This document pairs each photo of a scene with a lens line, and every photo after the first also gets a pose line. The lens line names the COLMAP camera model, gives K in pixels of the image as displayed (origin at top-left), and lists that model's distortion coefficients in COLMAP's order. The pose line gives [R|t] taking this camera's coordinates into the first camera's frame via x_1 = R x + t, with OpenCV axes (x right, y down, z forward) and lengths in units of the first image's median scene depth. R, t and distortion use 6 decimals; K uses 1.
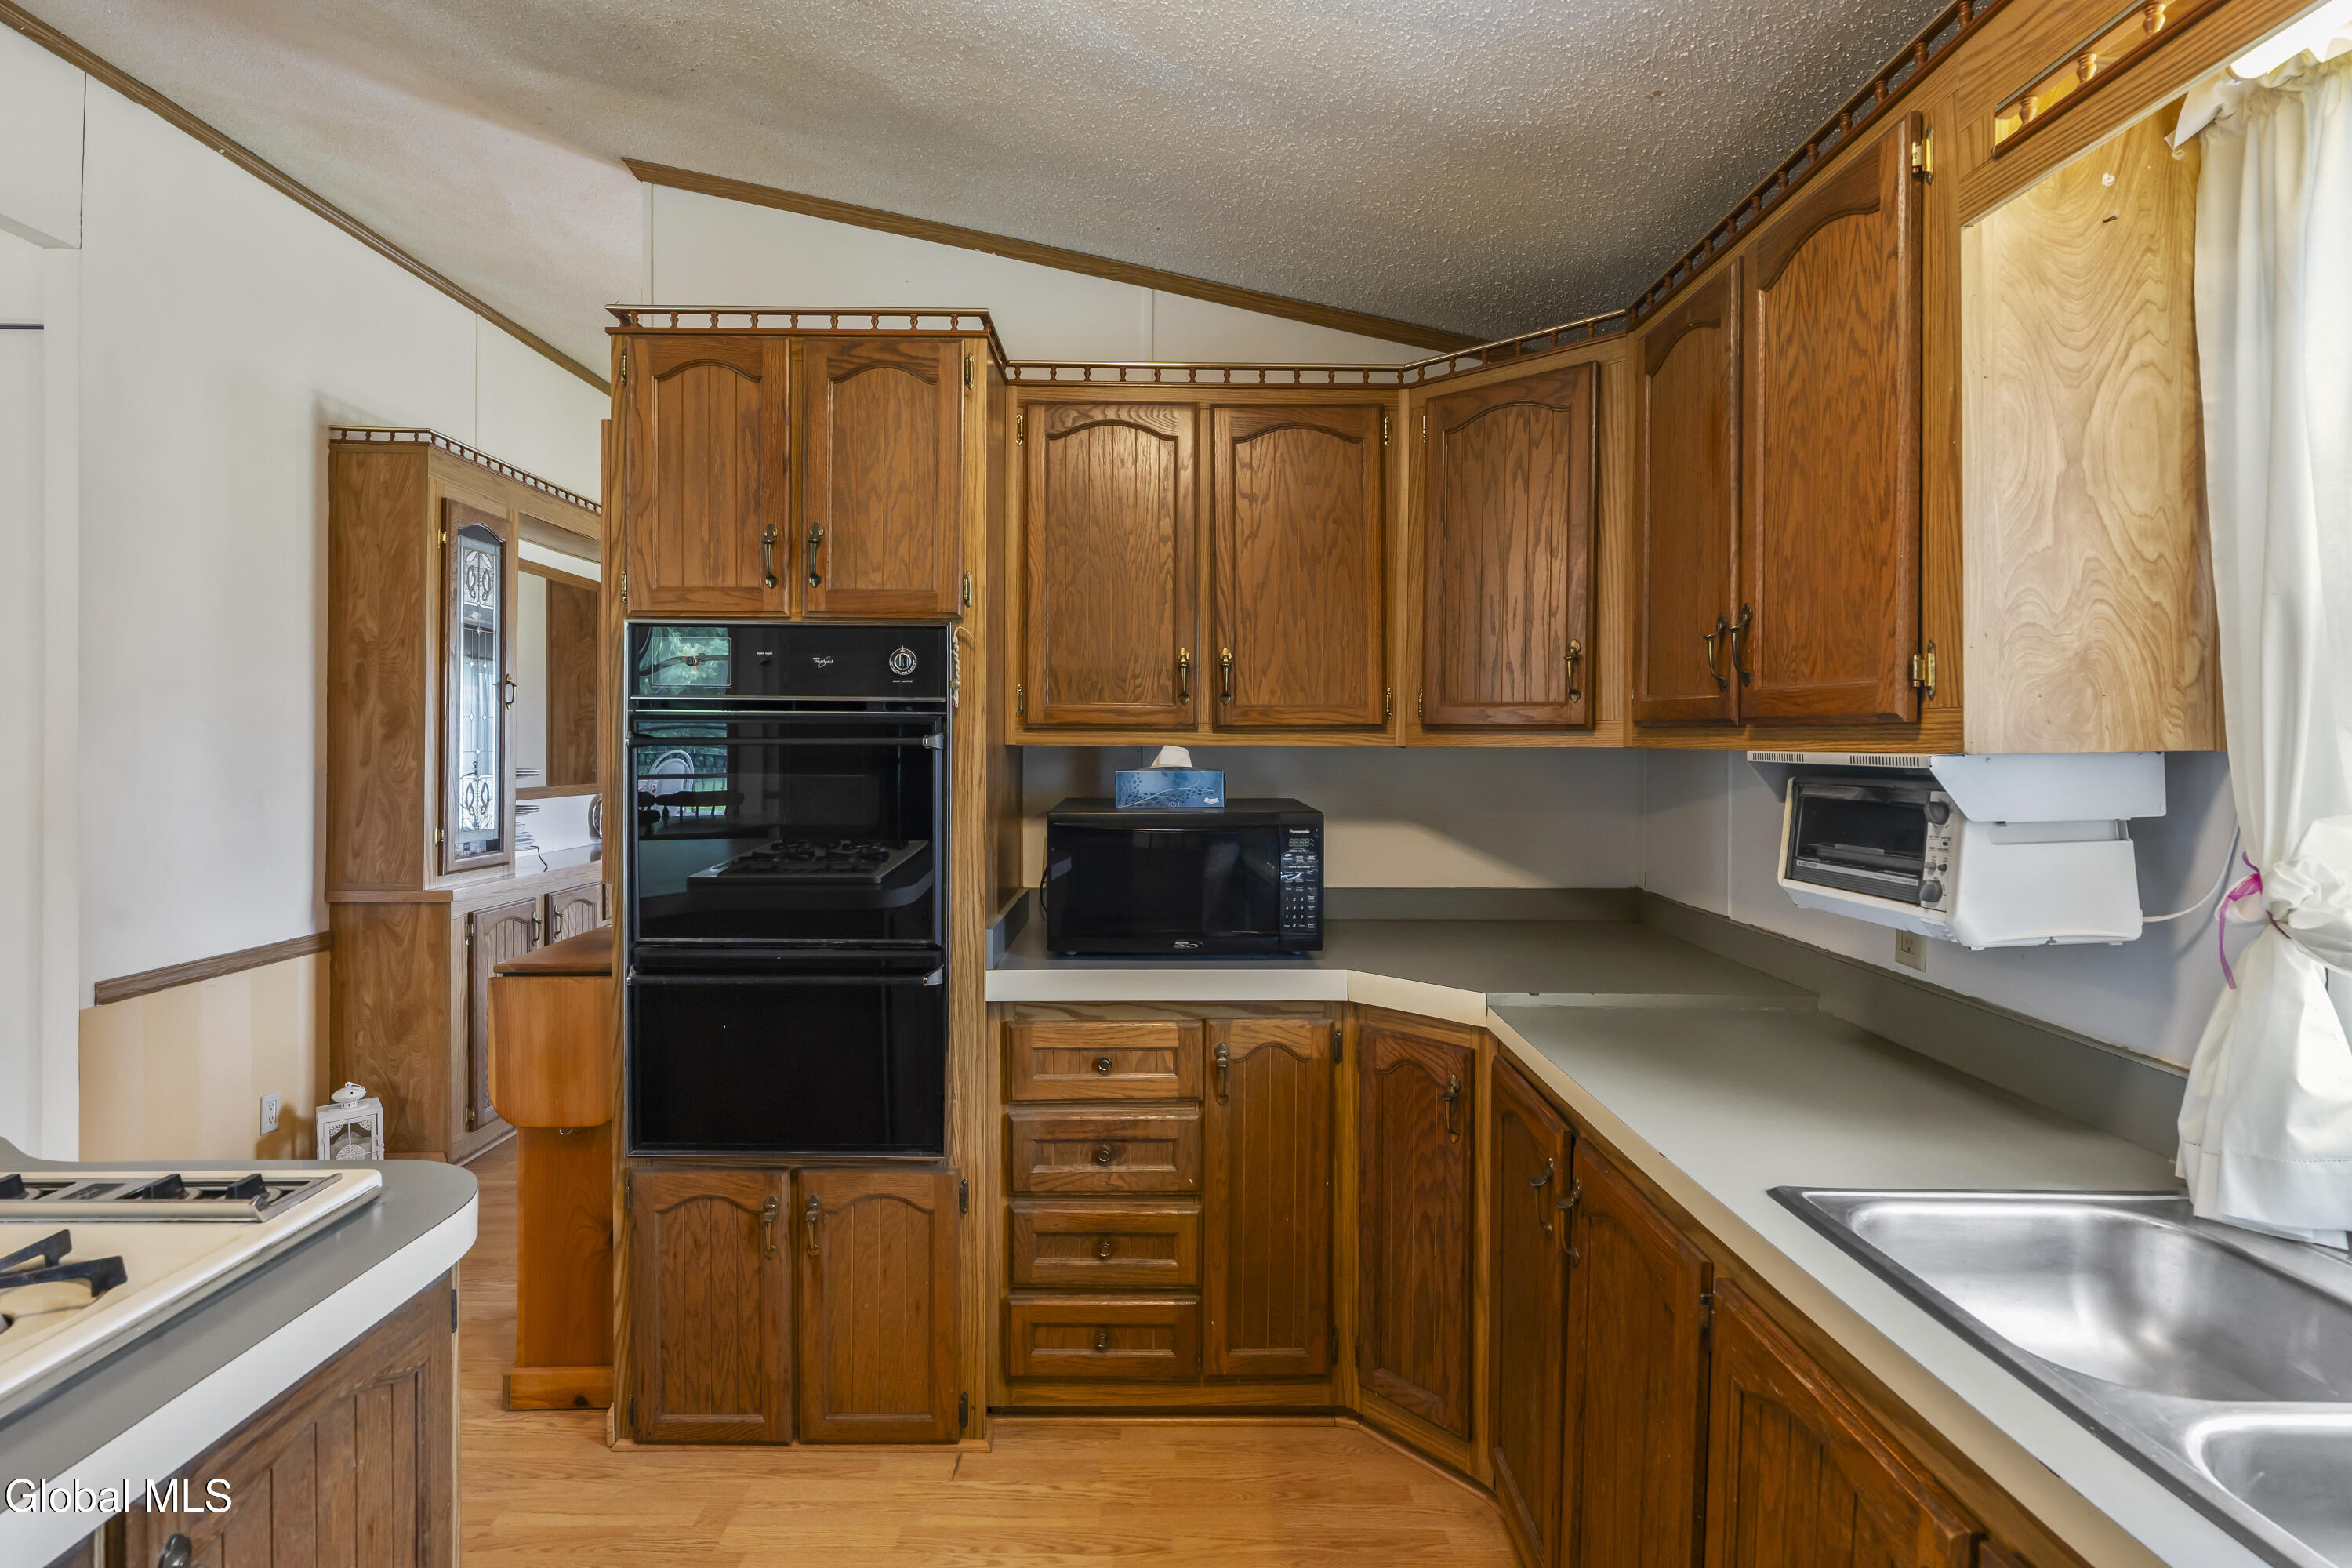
lens RADIAL K [[1125.7, 0, 1174.4], [0, 1125.7, 754.7], [0, 0, 1]] dist [-0.003414, 0.001032]
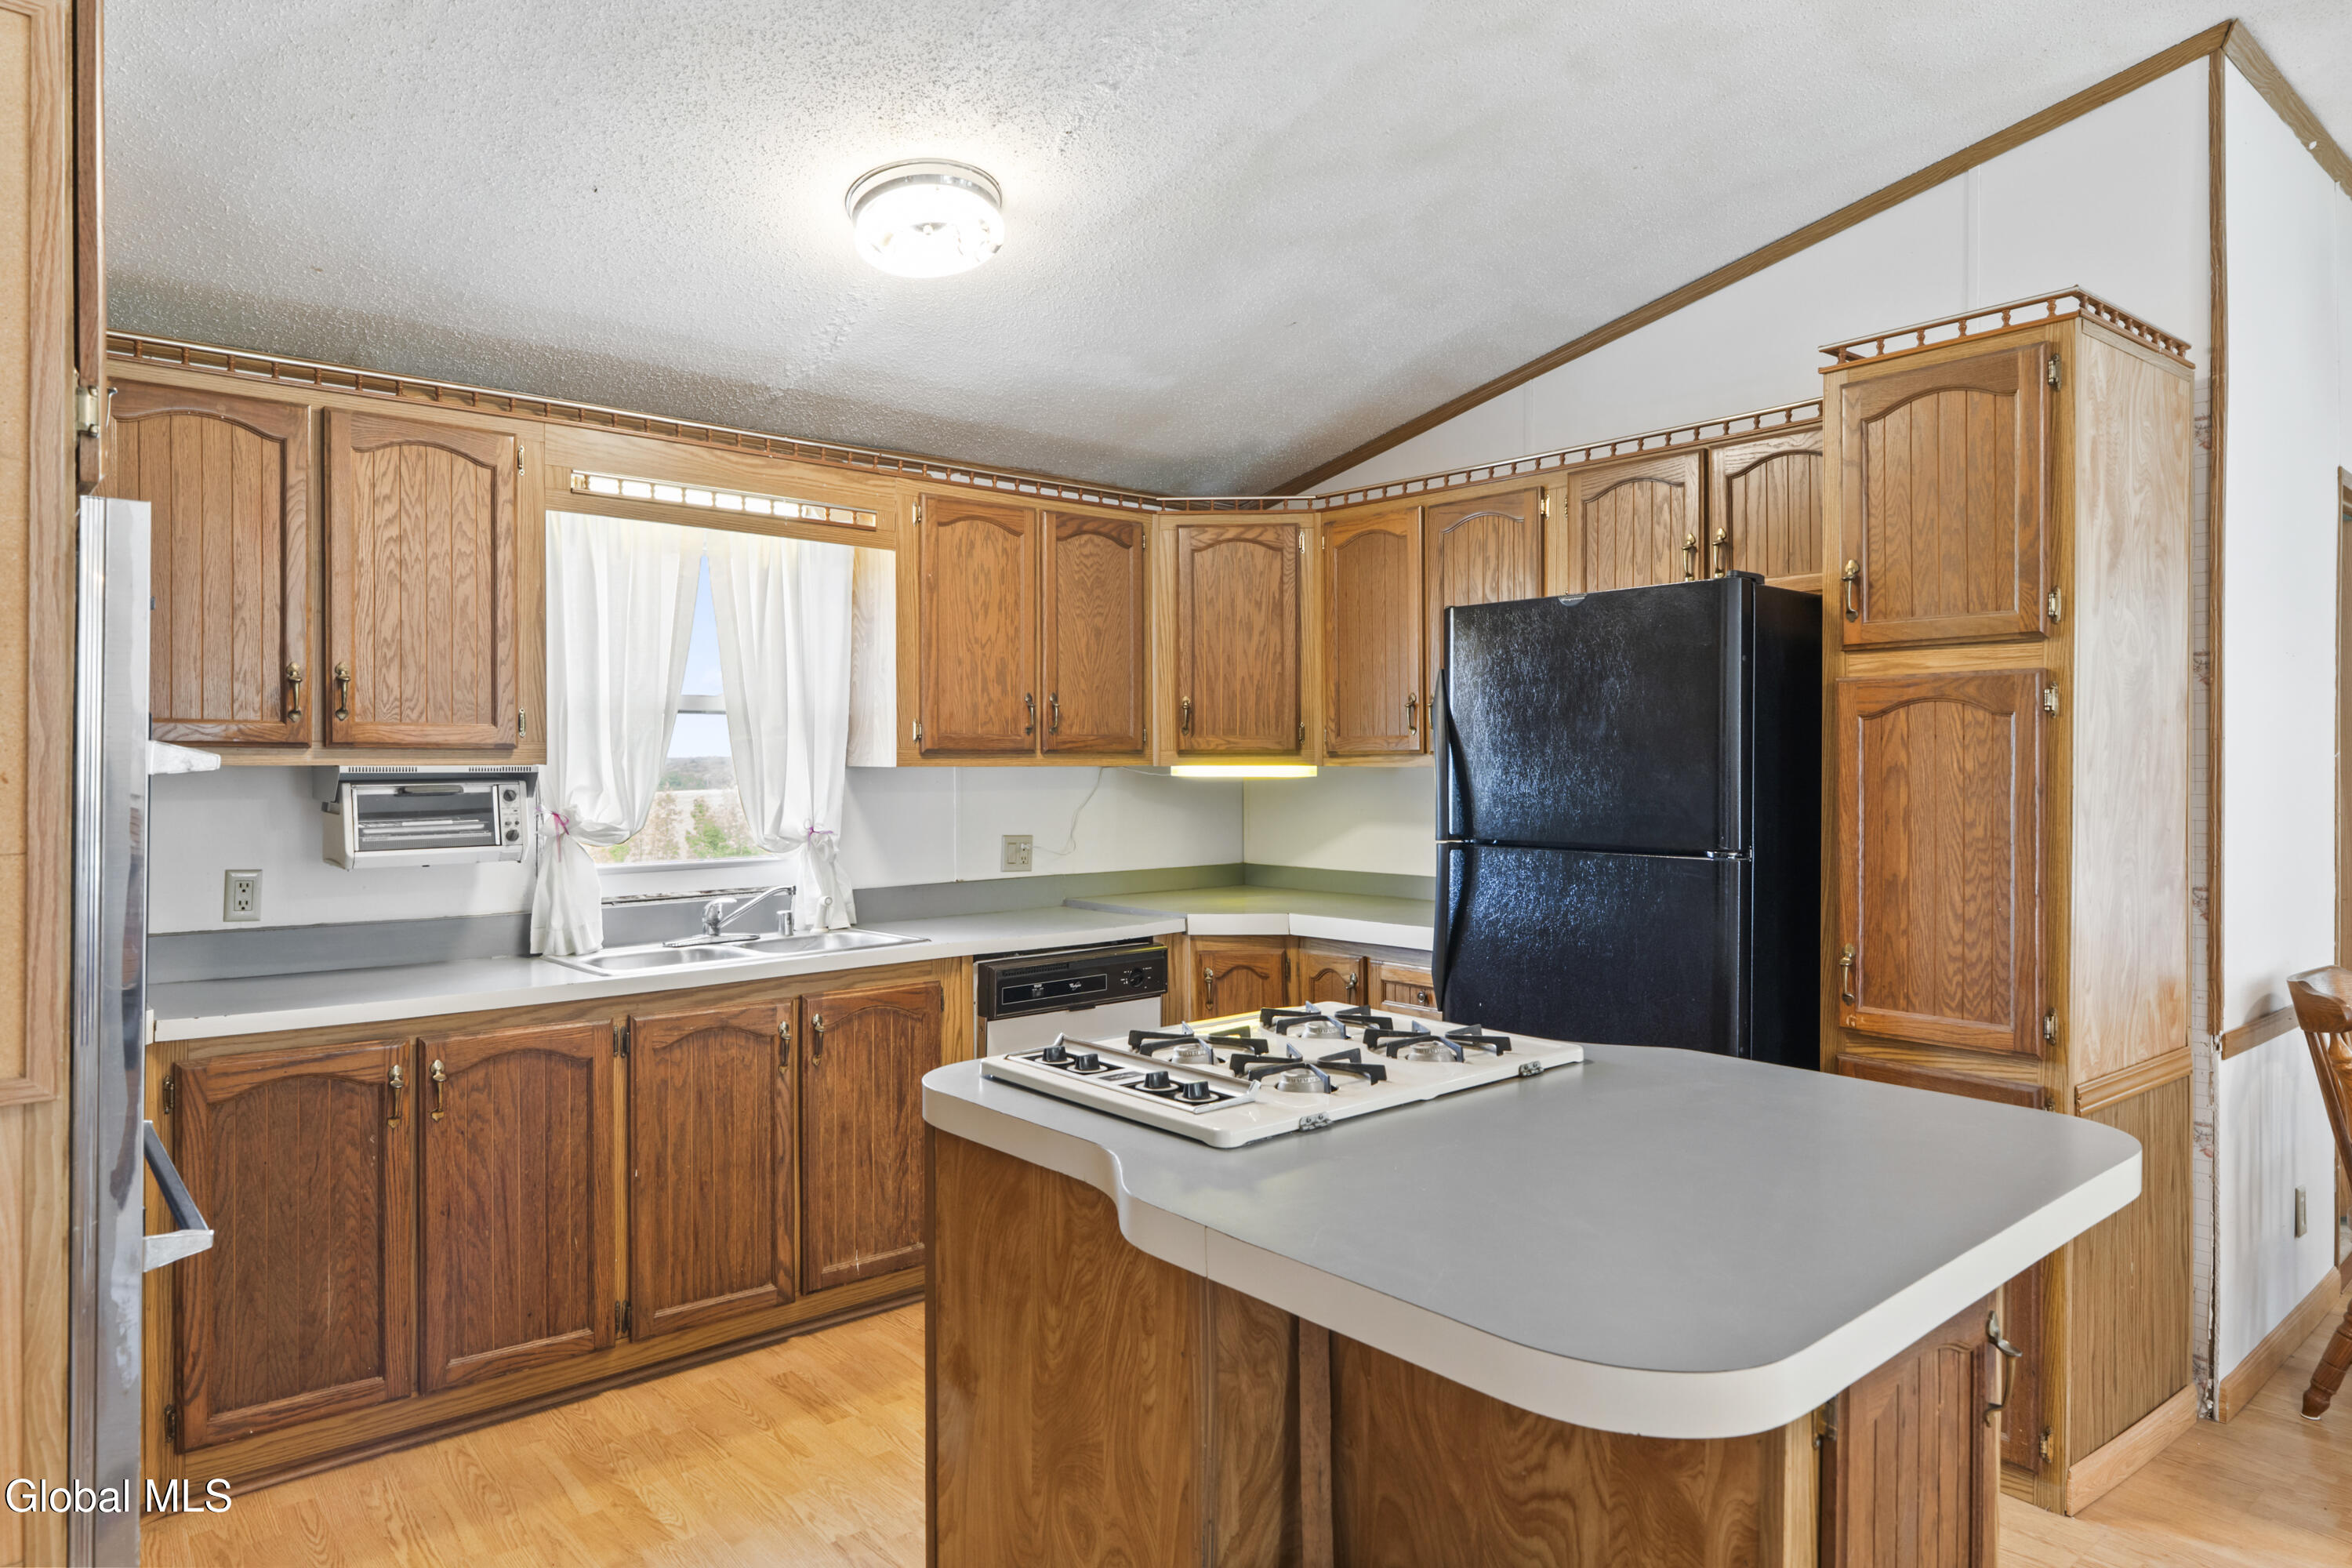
lens RADIAL K [[1418.1, 0, 1176.0], [0, 1418.1, 784.0], [0, 0, 1]] dist [0.003744, 0.001223]
pose [[-0.639560, -0.014751, 0.768600, -0.928136], [0.010551, 0.999553, 0.027963, -0.010983], [-0.768669, 0.025994, -0.639119, 0.801194]]
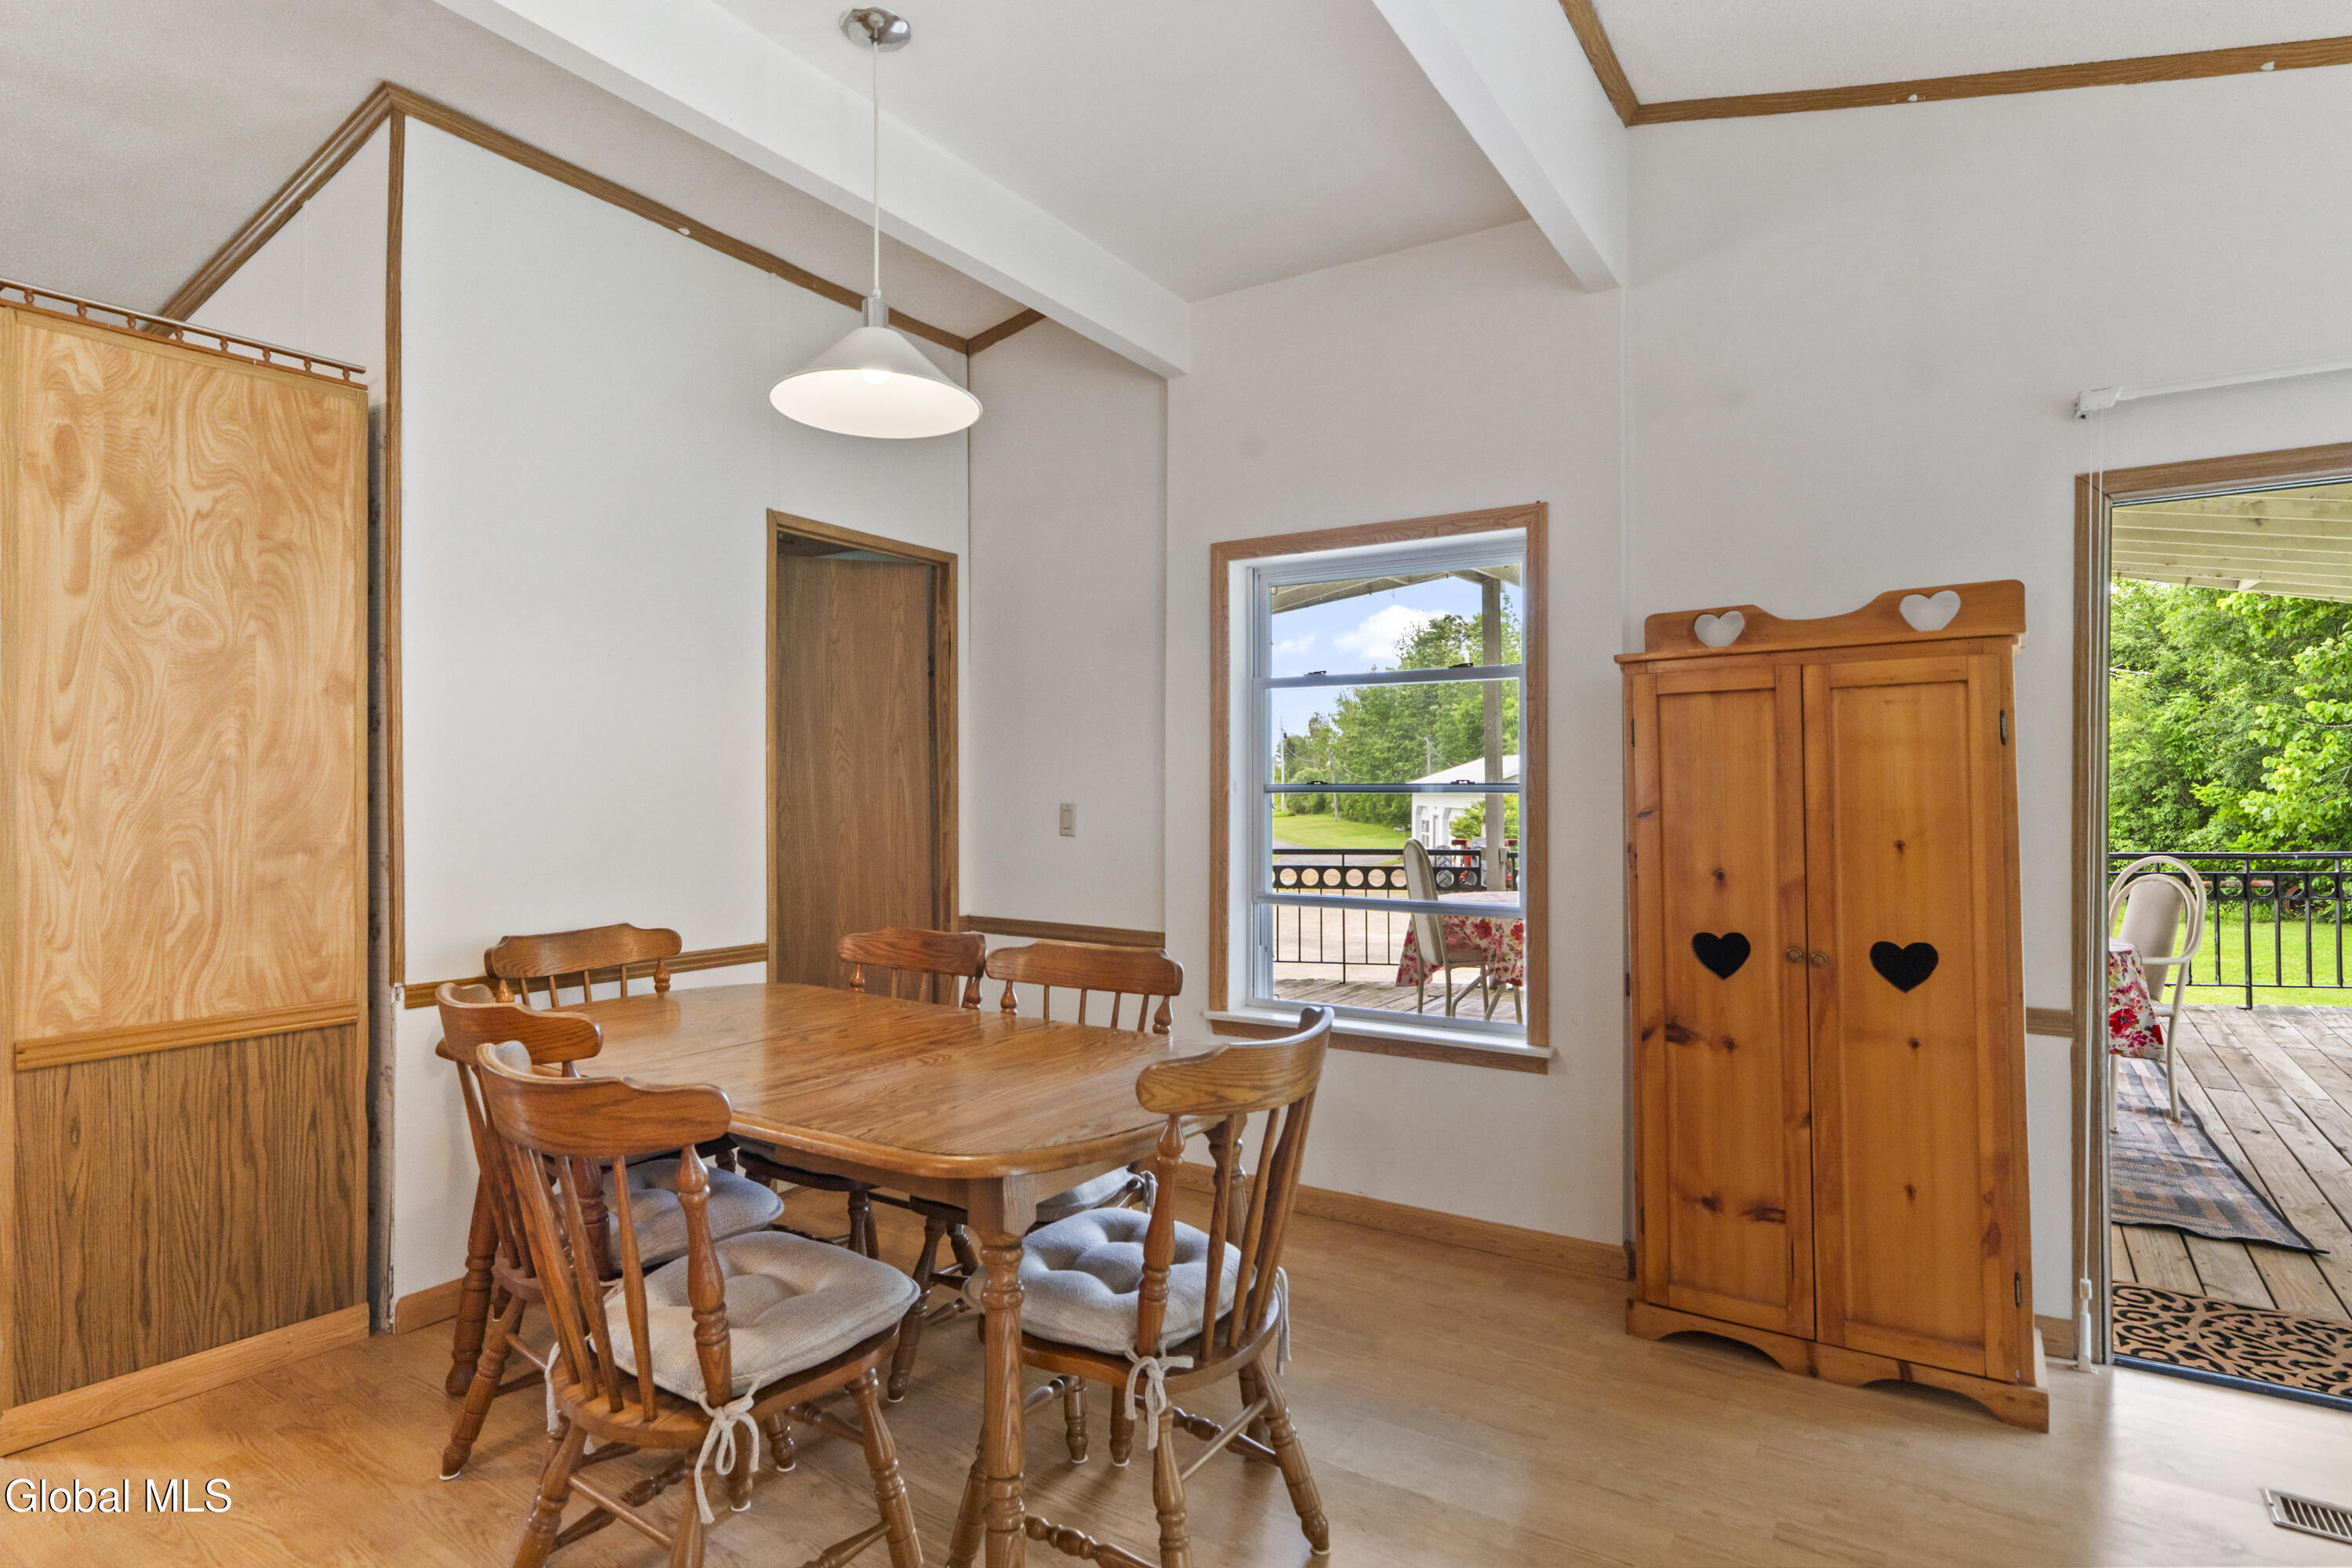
lens RADIAL K [[1197.8, 0, 1176.0], [0, 1197.8, 784.0], [0, 0, 1]] dist [-0.001736, -0.000379]
pose [[-0.835348, -0.007277, 0.549674, -1.714703], [-0.000879, 0.999929, 0.011902, 0.032766], [-0.549721, 0.009459, -0.835295, -0.005582]]
